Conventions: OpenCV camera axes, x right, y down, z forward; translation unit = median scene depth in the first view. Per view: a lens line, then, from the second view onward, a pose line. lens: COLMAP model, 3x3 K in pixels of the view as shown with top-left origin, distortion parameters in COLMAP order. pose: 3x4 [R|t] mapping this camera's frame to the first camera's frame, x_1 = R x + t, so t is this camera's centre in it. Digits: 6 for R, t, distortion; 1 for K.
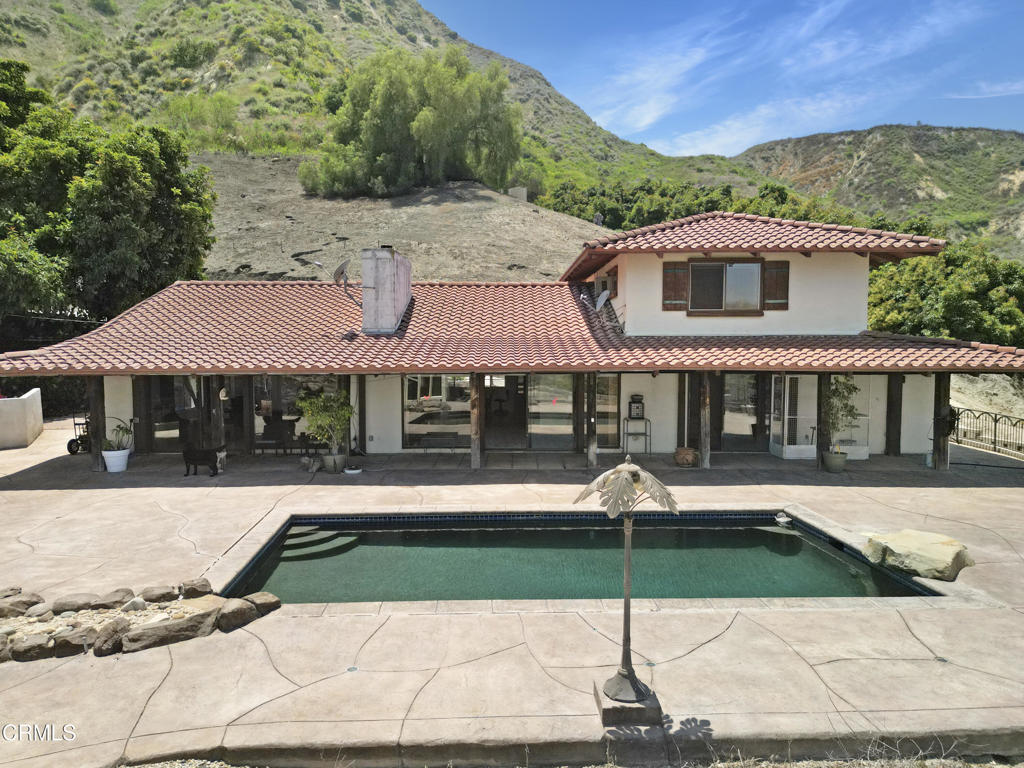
lens RADIAL K [[722.8, 0, 507.0], [0, 722.8, 390.9], [0, 0, 1]] dist [0.054997, -0.050539]
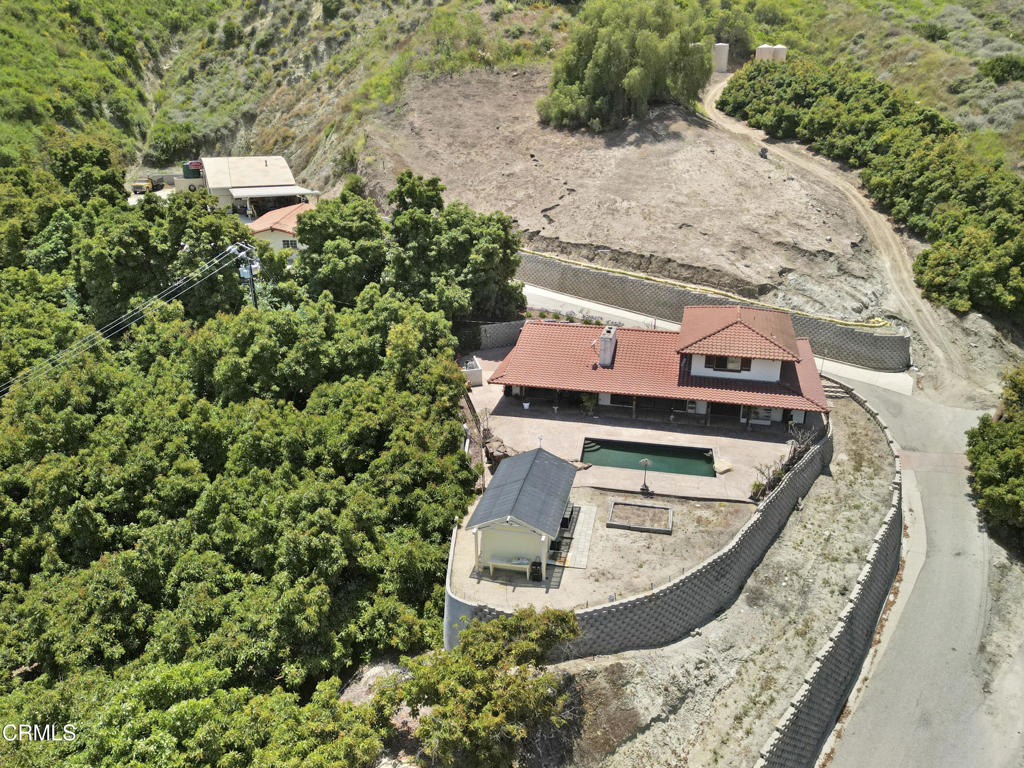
lens RADIAL K [[796.4, 0, 508.6], [0, 796.4, 390.3], [0, 0, 1]] dist [0.055743, -0.034967]
pose [[0.969424, 0.088945, -0.228705, 0.052431], [-0.018494, 0.955831, 0.293335, -0.251591], [0.244694, -0.280136, 0.928250, -0.576314]]
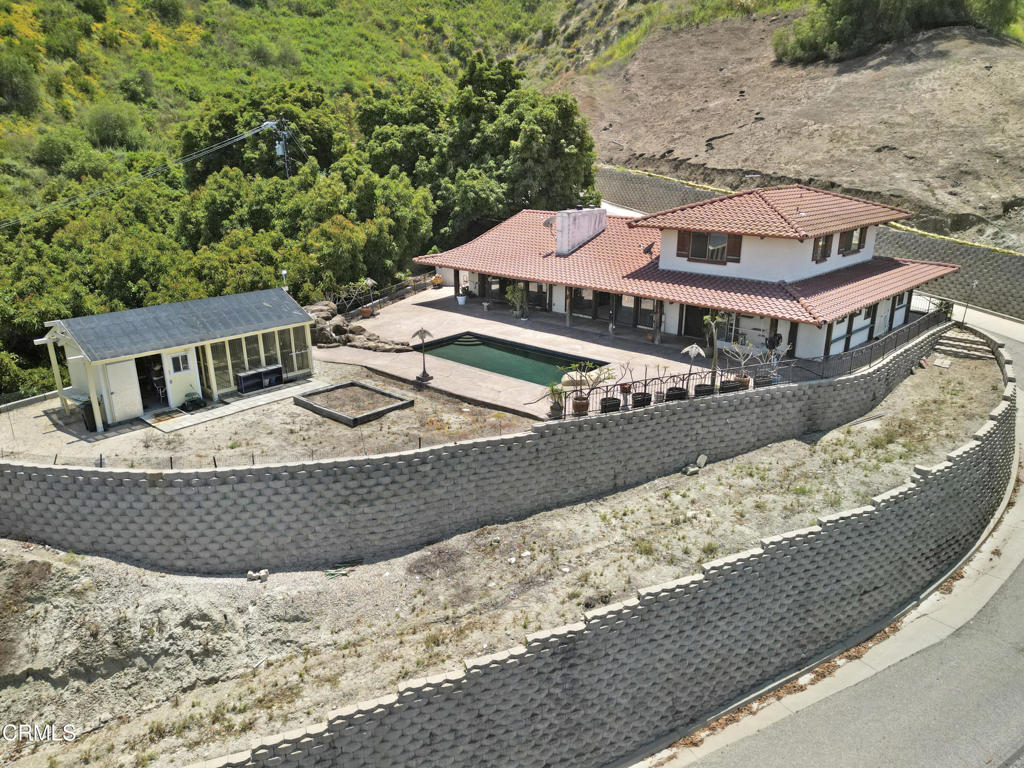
lens RADIAL K [[722.8, 0, 512.1], [0, 722.8, 393.1], [0, 0, 1]] dist [0.054997, -0.050539]
pose [[0.713344, 0.220735, -0.665144, 0.325345], [-0.046629, 0.961948, 0.269224, -0.067894], [0.699261, -0.161035, 0.696492, -0.167151]]
